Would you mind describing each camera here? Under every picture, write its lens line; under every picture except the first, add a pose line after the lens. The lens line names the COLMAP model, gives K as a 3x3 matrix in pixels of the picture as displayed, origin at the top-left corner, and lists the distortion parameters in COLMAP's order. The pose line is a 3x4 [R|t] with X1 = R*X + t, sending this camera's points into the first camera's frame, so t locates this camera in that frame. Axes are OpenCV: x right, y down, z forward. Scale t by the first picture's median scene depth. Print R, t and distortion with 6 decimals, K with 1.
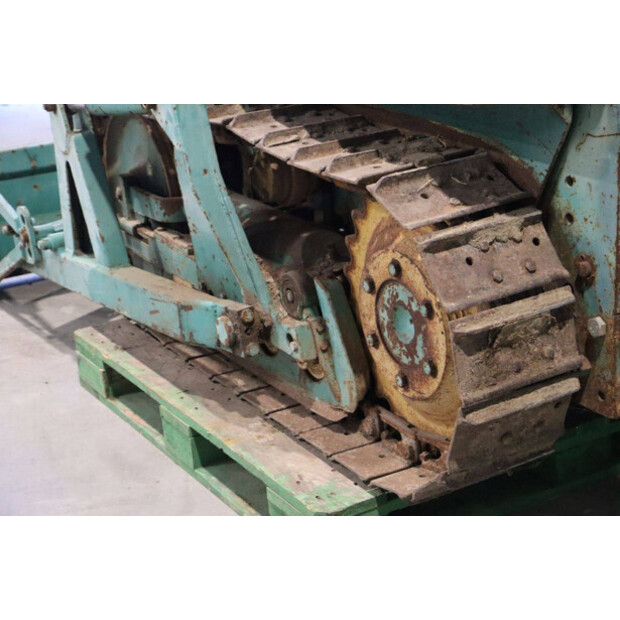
lens RADIAL K [[1232.1, 0, 309.1], [0, 1232.1, 308.1], [0, 0, 1]] dist [0.307694, 0.000000]
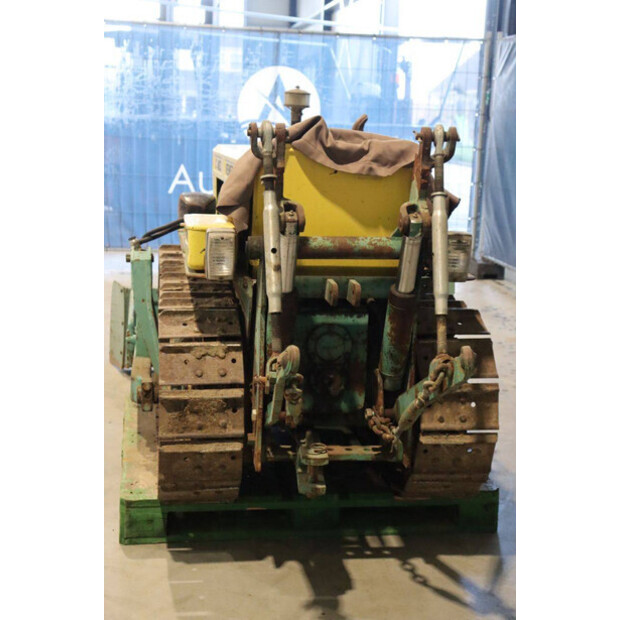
lens RADIAL K [[1007.5, 0, 305.9], [0, 1007.5, 308.9], [0, 0, 1]] dist [0.177160, 0.000000]
pose [[0.923512, 0.170455, -0.343615, 0.760111], [-0.220426, 0.968981, -0.111749, 0.012620], [0.313908, 0.178943, 0.932438, -0.315414]]
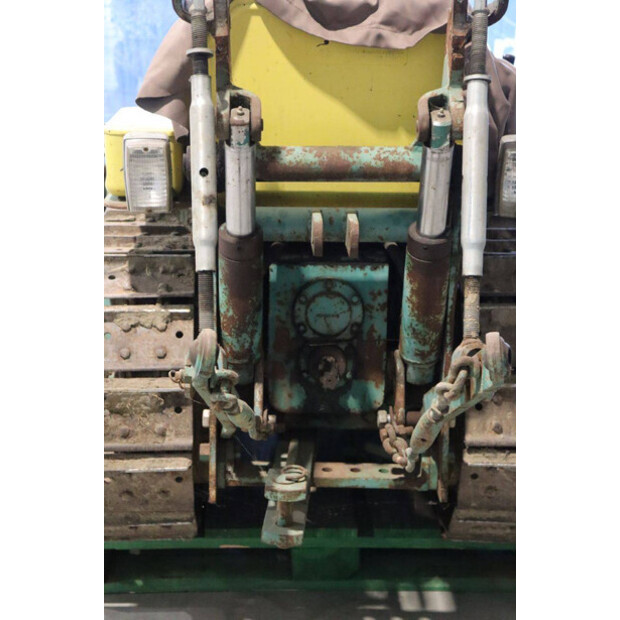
lens RADIAL K [[1309.0, 0, 311.8], [0, 1309.0, 311.7], [0, 0, 1]] dist [0.370808, 0.000000]
pose [[0.876484, 0.208004, -0.434177, 0.826399], [-0.237462, 0.971295, -0.014046, -0.086970], [0.418792, 0.115412, 0.900718, -0.059657]]
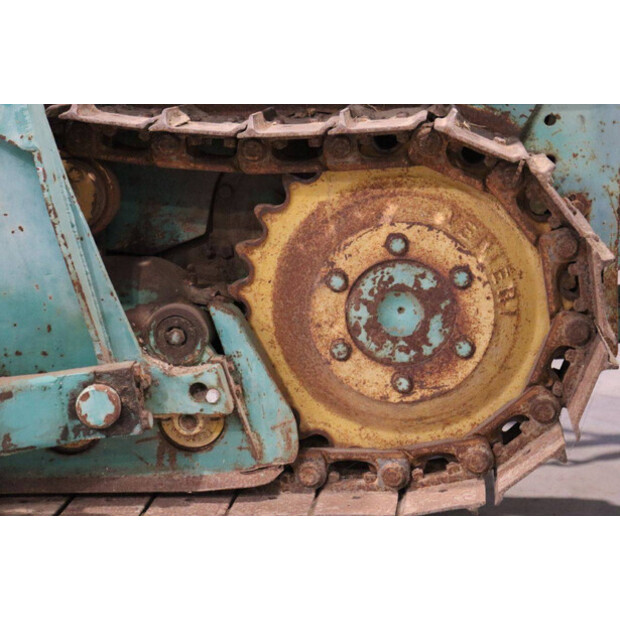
lens RADIAL K [[1232.1, 0, 309.4], [0, 1232.1, 309.8], [0, 0, 1]] dist [0.307694, 0.000000]
pose [[0.583003, -0.112104, 0.804699, -0.636400], [0.260586, 0.963911, -0.054510, 0.040521], [-0.769547, 0.241472, 0.591176, 0.553208]]
